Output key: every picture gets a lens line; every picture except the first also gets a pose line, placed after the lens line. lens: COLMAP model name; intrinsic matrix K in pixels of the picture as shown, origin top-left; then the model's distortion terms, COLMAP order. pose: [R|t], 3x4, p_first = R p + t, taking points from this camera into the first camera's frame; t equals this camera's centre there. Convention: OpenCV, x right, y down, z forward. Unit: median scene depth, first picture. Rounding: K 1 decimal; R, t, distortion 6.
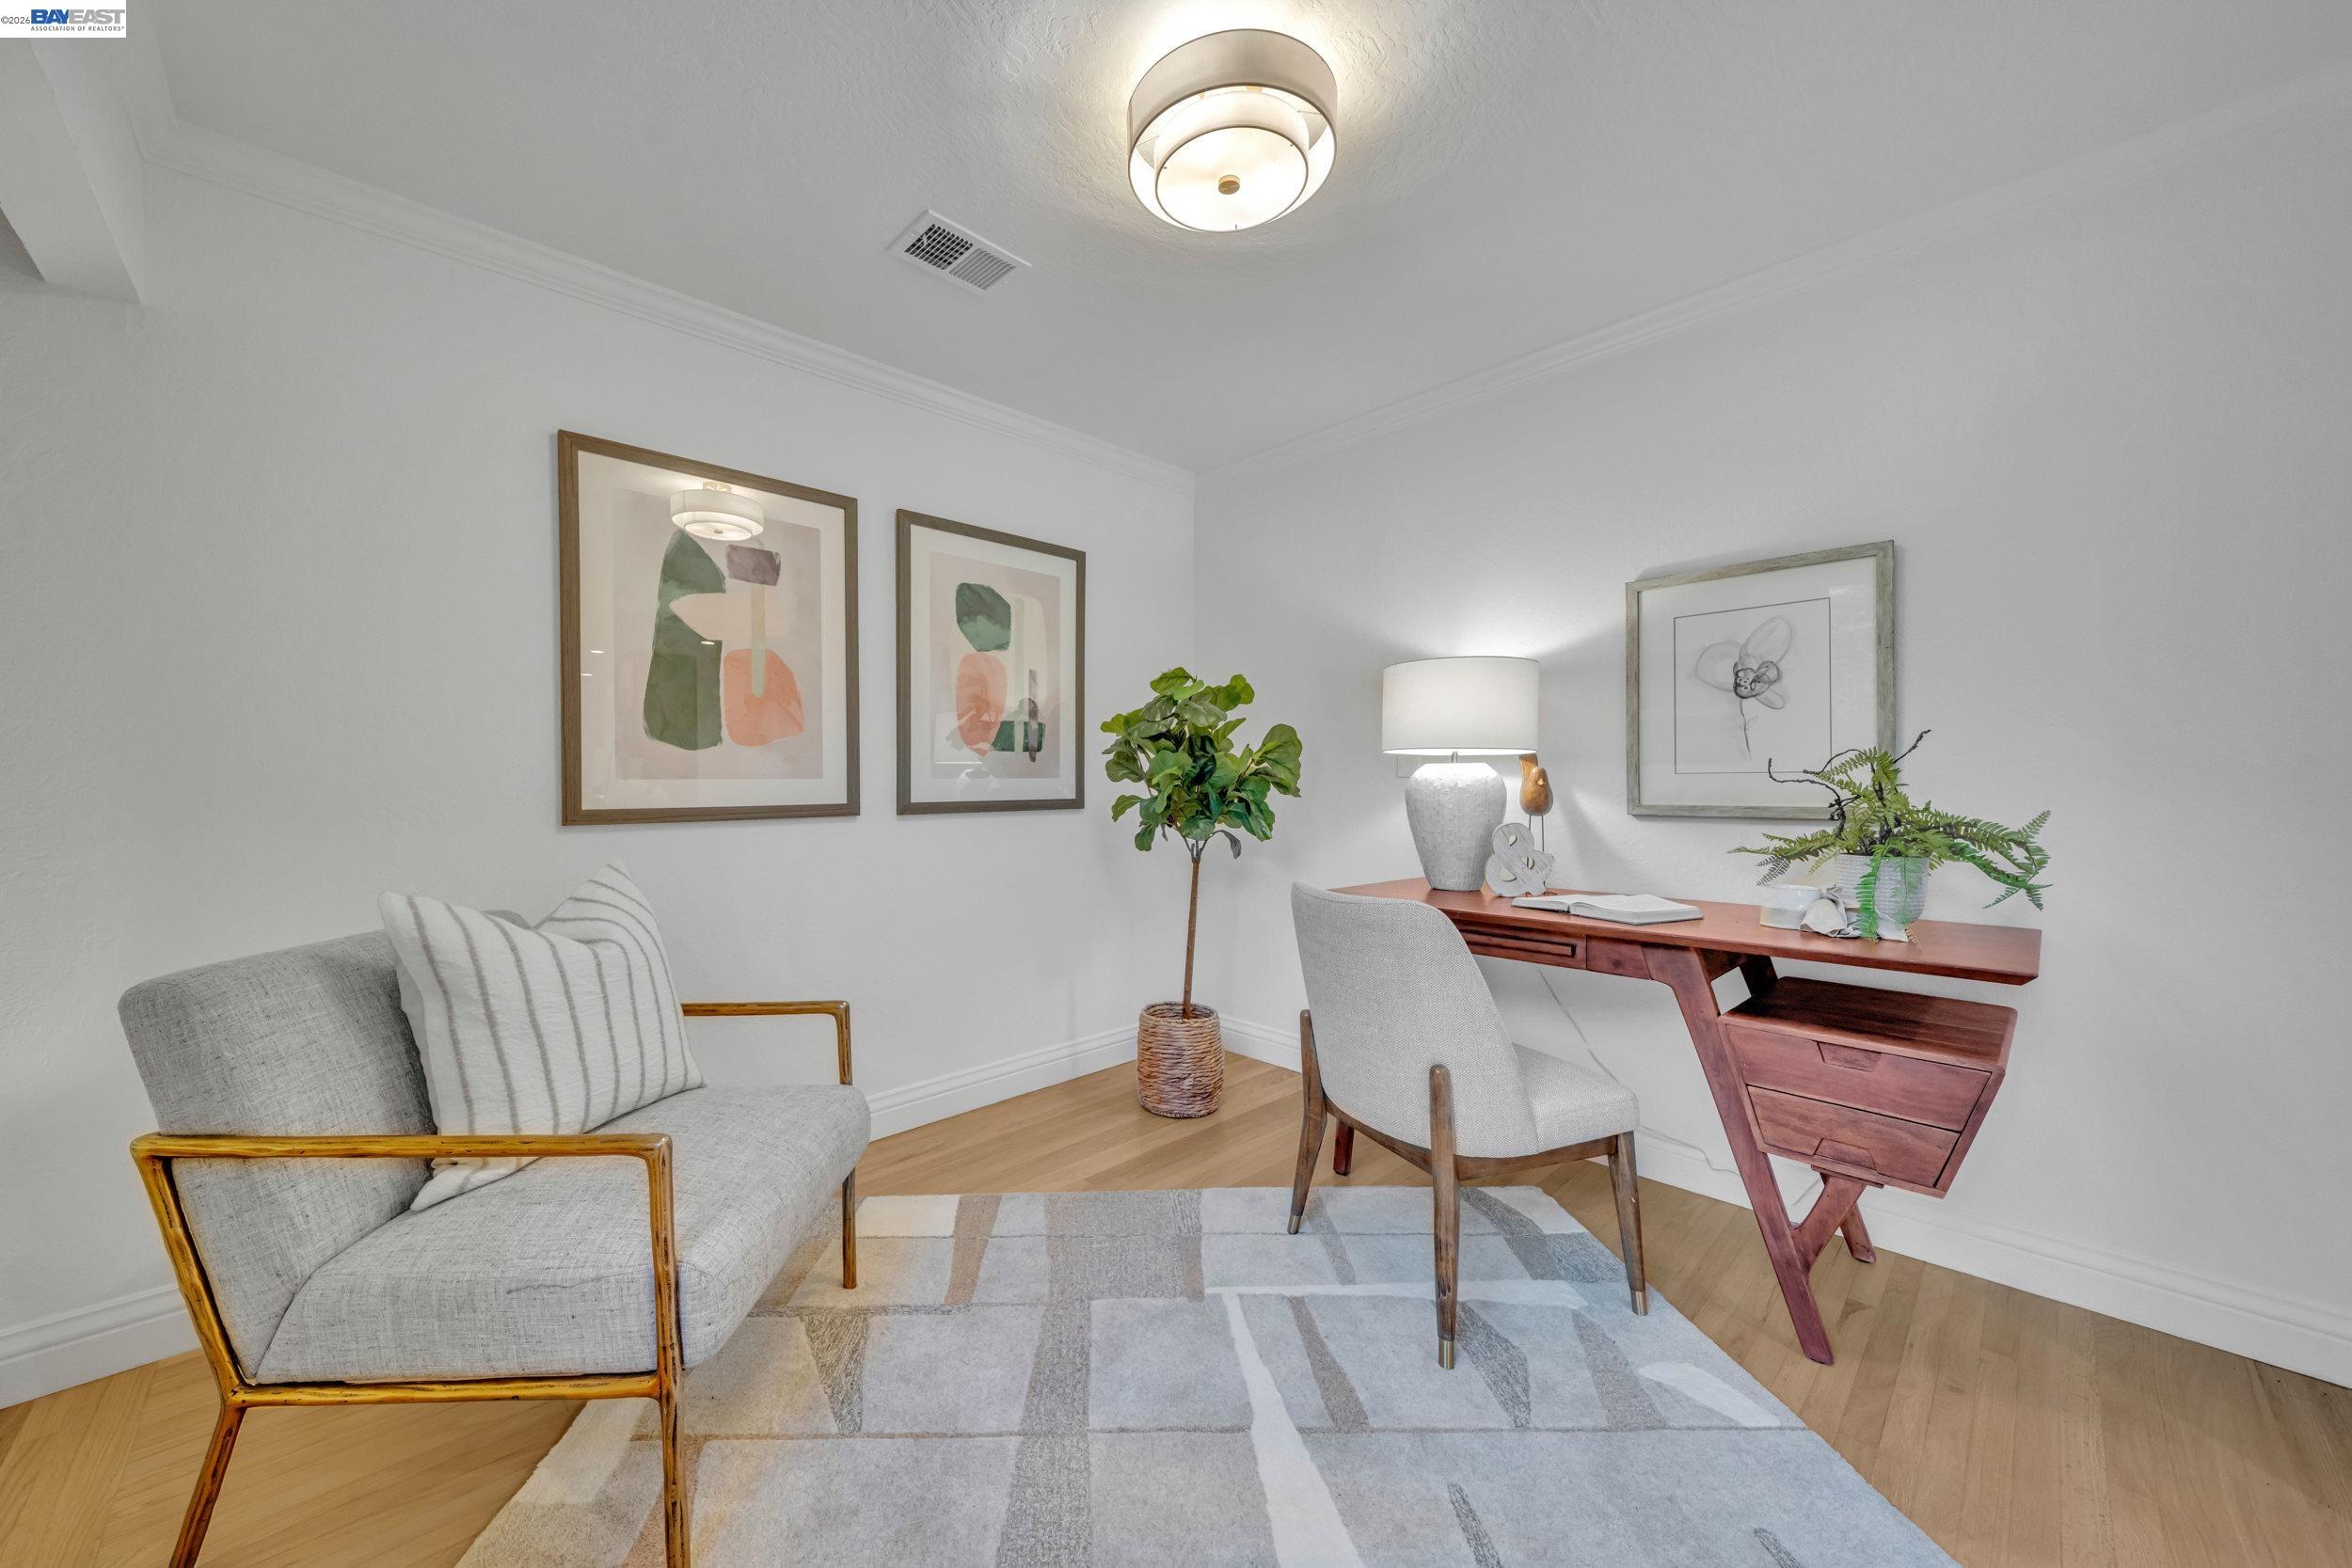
lens RADIAL K [[839.2, 0, 1124.2], [0, 839.2, 785.2], [0, 0, 1]] dist [-0.007469, -0.000508]
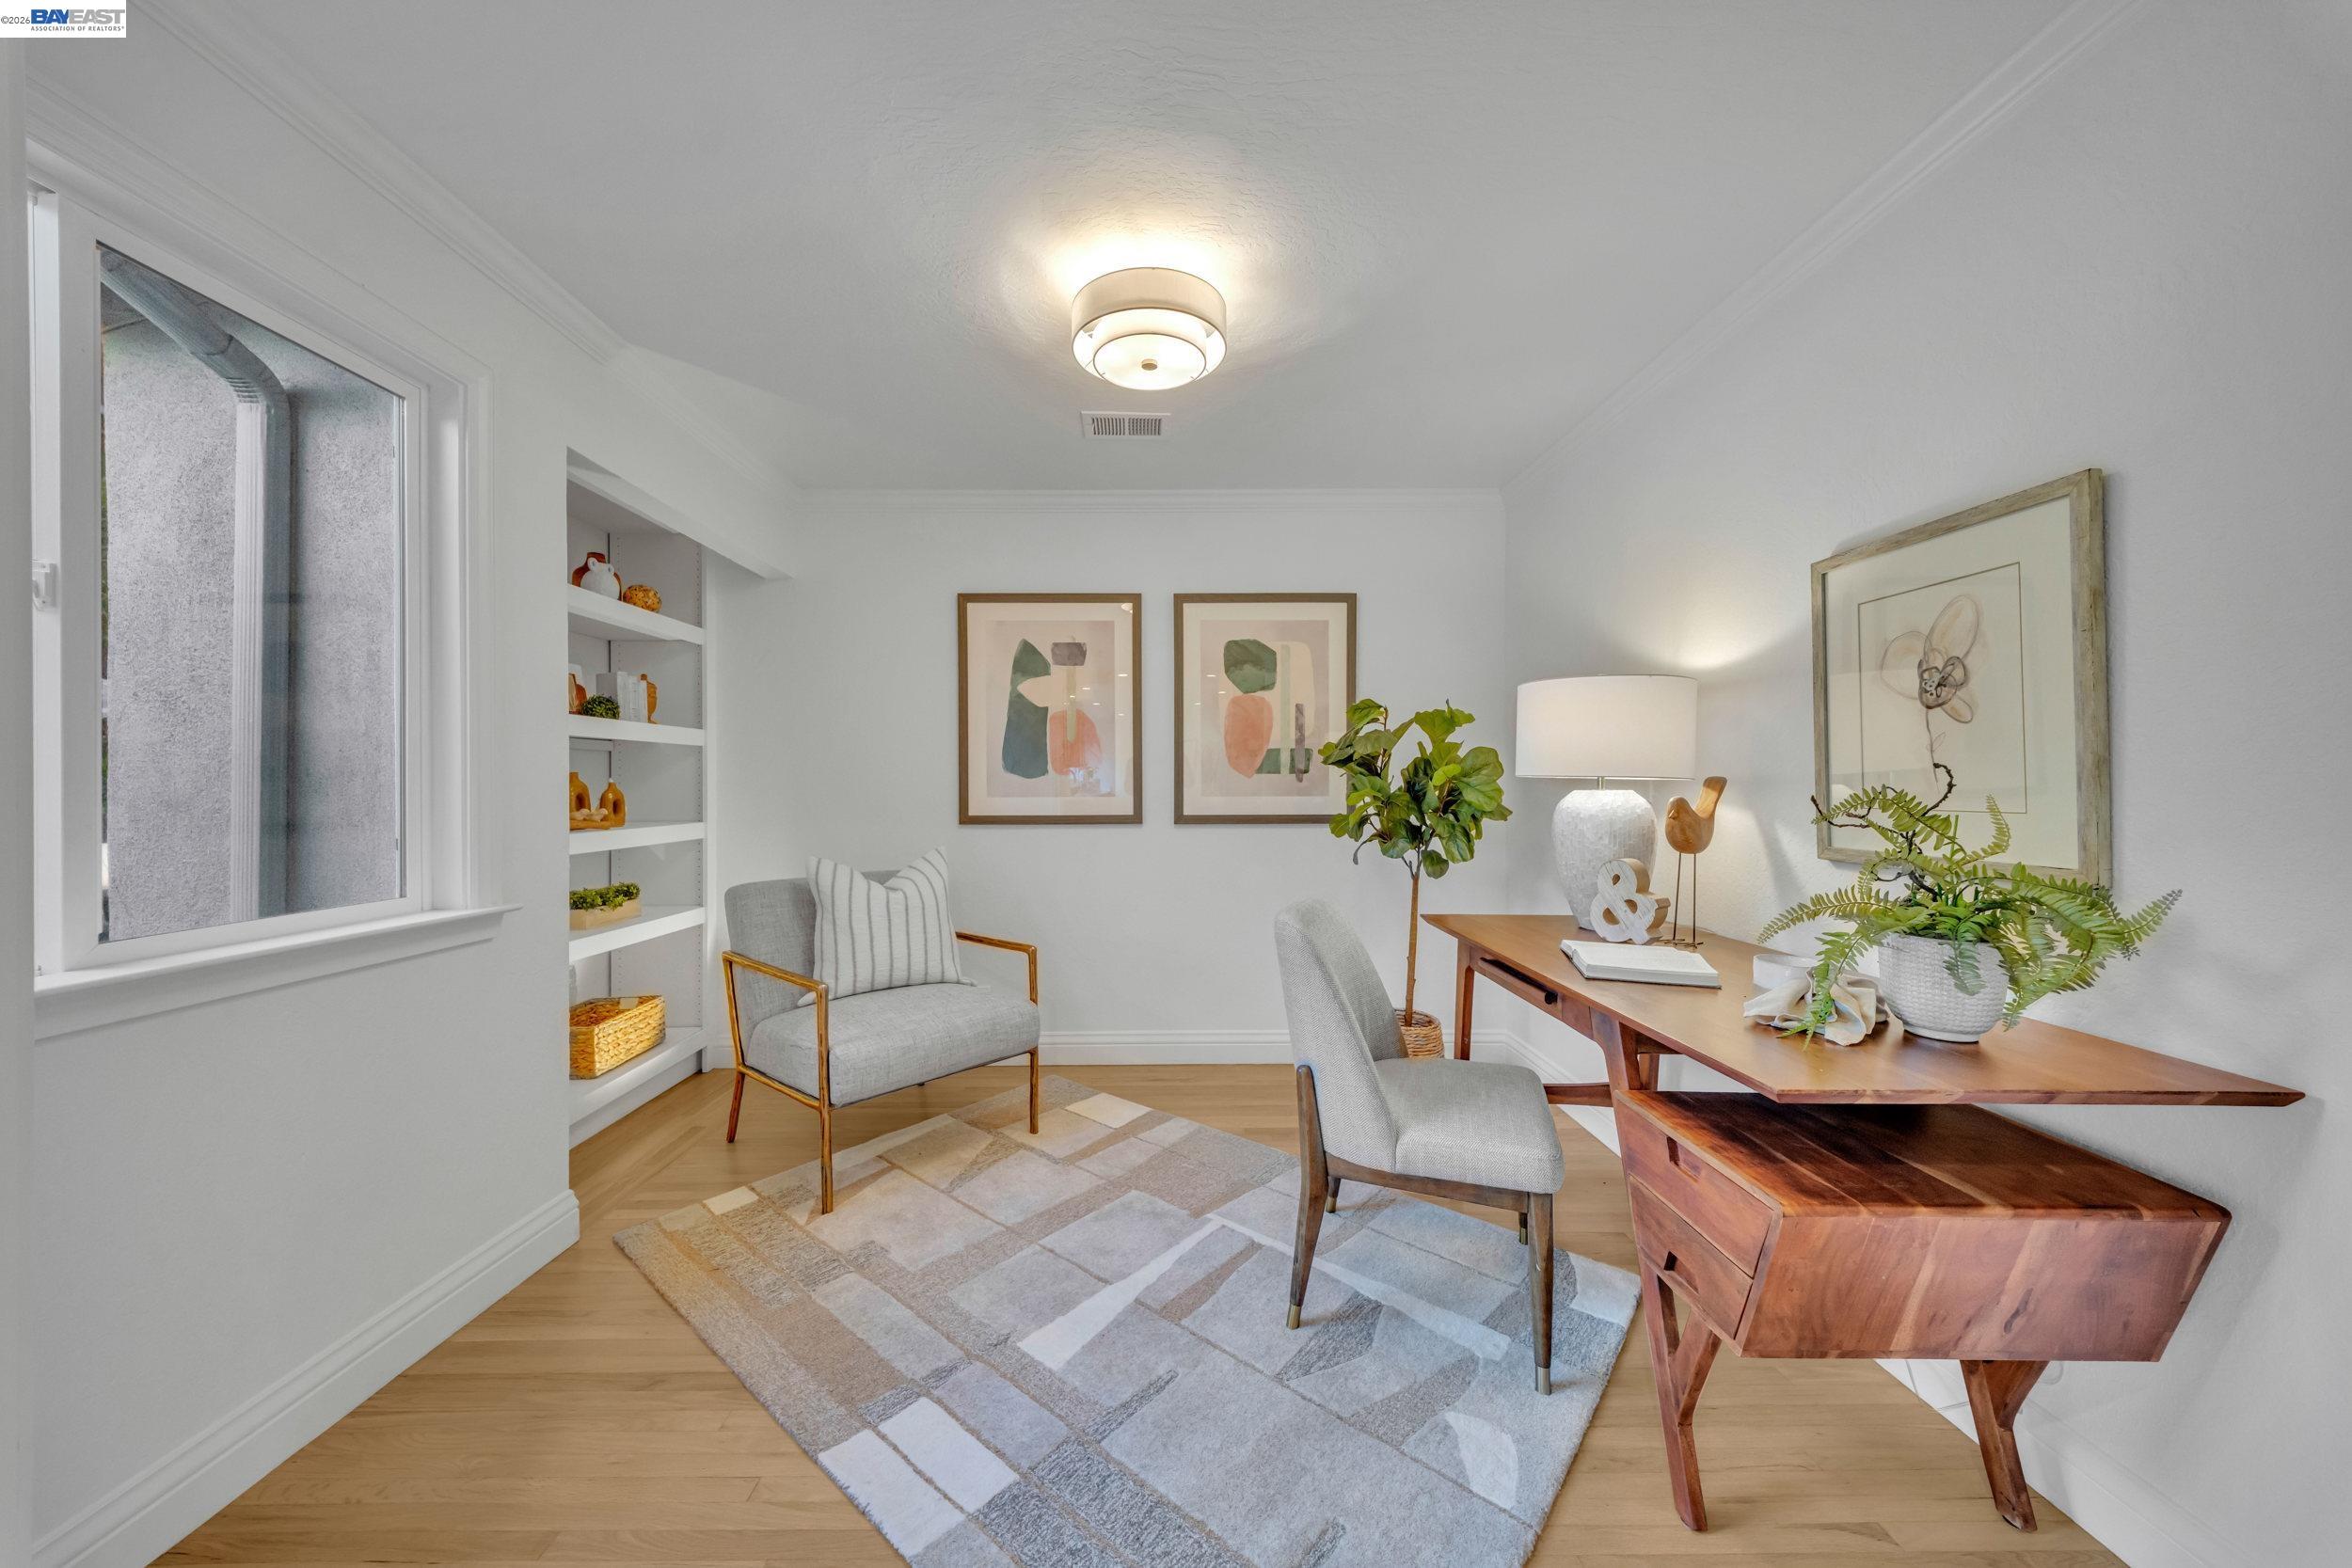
lens RADIAL K [[811.3, 0, 1168.7], [0, 811.3, 783.8], [0, 0, 1]] dist [0.001133, -0.000729]
pose [[0.753189, 0.003650, -0.657794, 0.658741], [-0.003342, 0.999993, 0.001722, -0.035335], [0.657795, 0.000901, 0.753196, 0.030977]]
